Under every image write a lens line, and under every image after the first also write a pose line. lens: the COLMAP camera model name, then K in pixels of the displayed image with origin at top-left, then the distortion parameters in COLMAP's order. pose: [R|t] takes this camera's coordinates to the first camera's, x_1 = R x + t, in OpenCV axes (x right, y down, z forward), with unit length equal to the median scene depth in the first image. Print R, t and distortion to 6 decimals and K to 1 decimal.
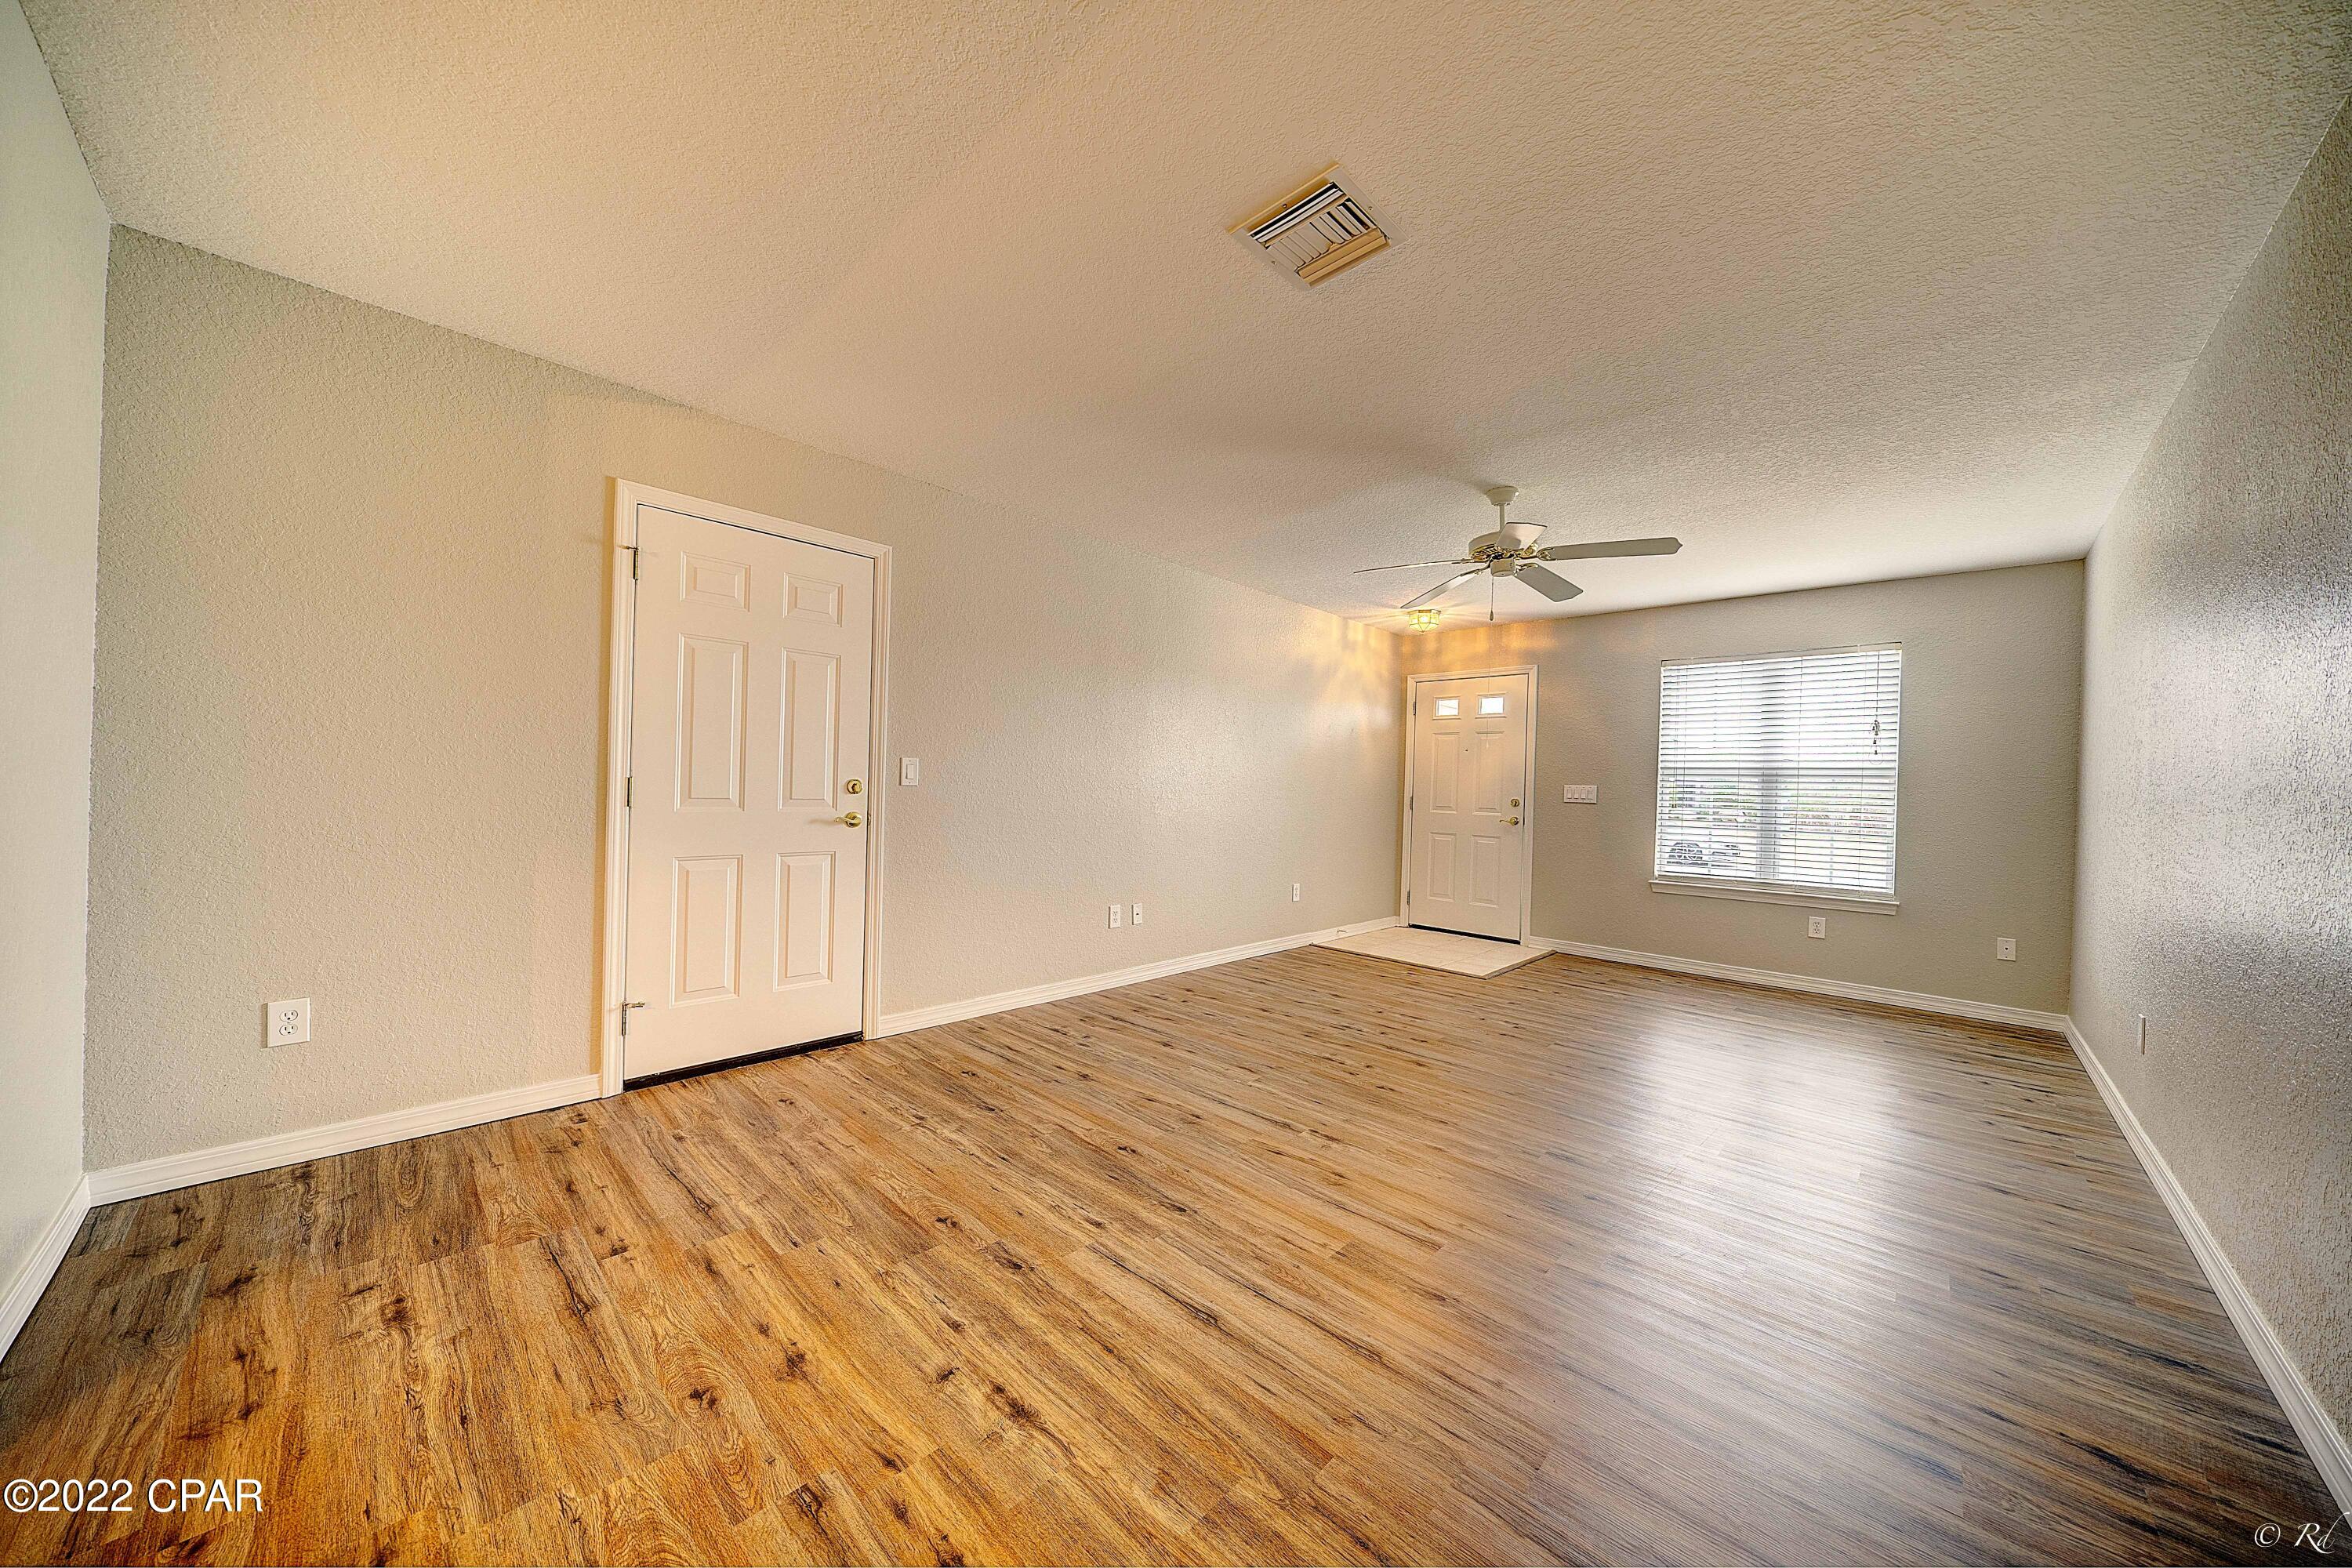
lens RADIAL K [[793.0, 0, 1166.5], [0, 793.0, 790.6], [0, 0, 1]] dist [0.000355, 0.000054]
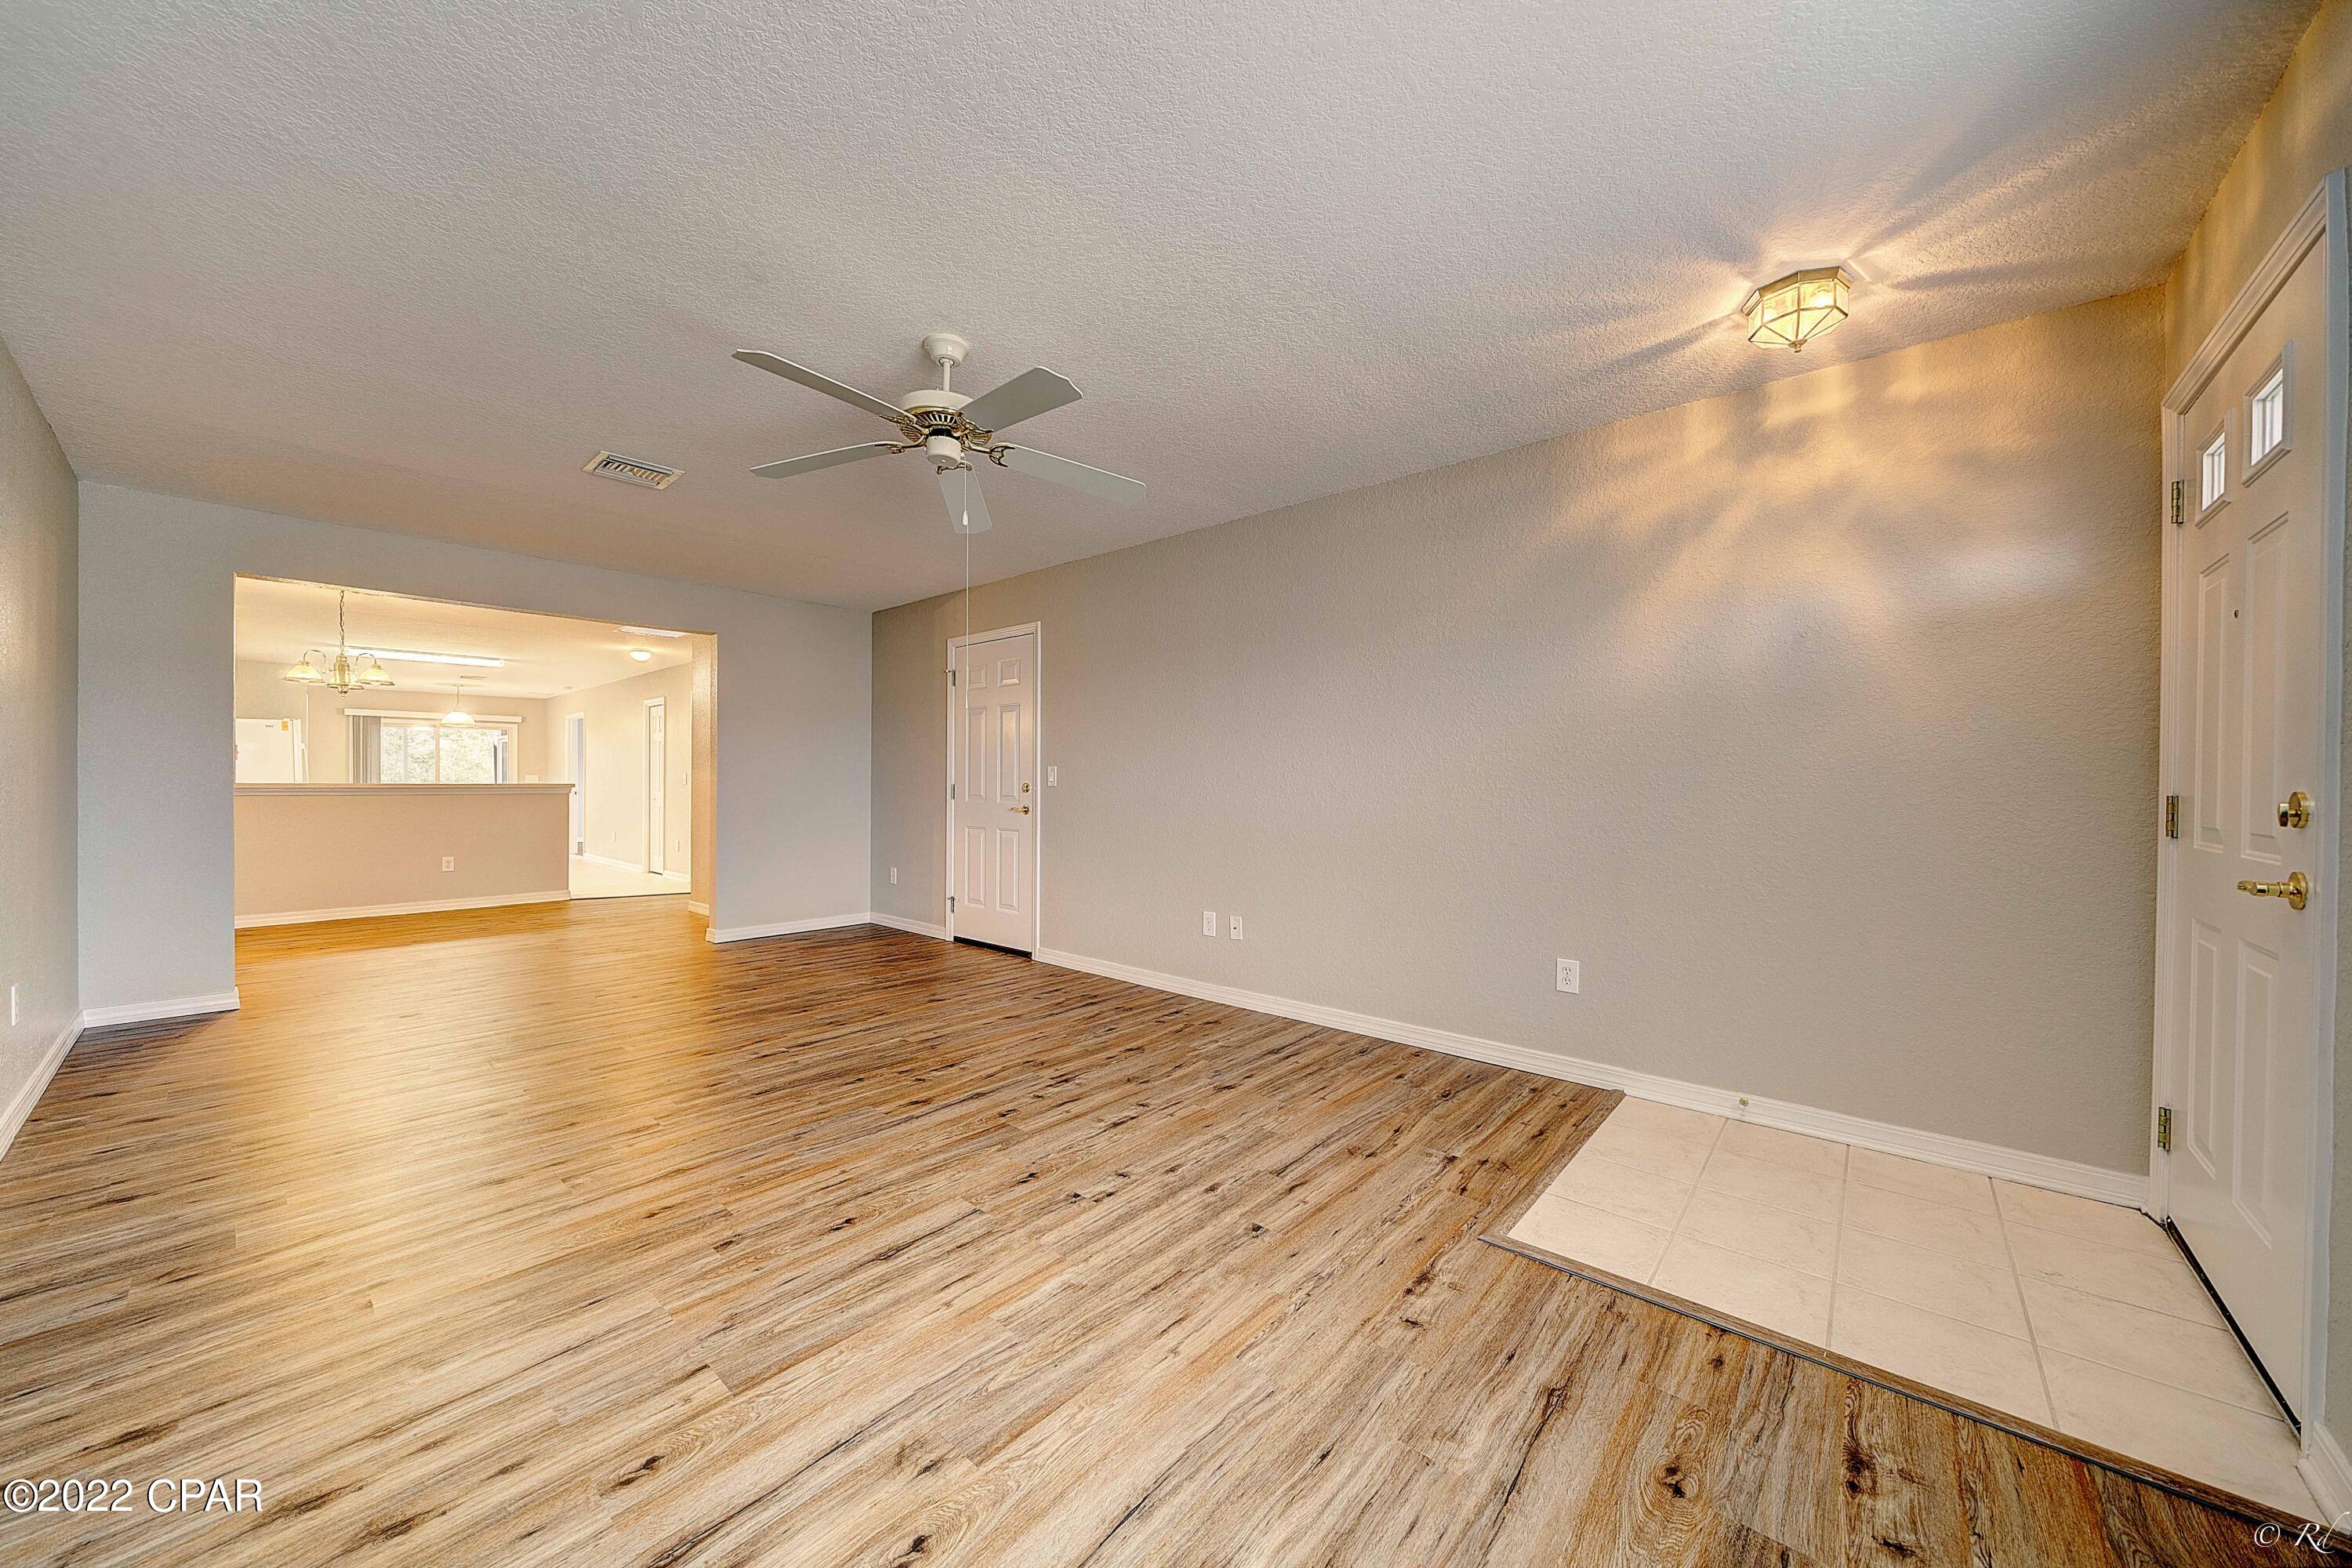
lens RADIAL K [[810.2, 0, 1165.2], [0, 810.2, 787.3], [0, 0, 1]] dist [-0.000156, 0.000092]
pose [[0.054676, -0.024641, -0.998200, 1.230232], [-0.006156, 0.999668, -0.025014, 0.032022], [0.998485, 0.007512, 0.054506, 1.245227]]
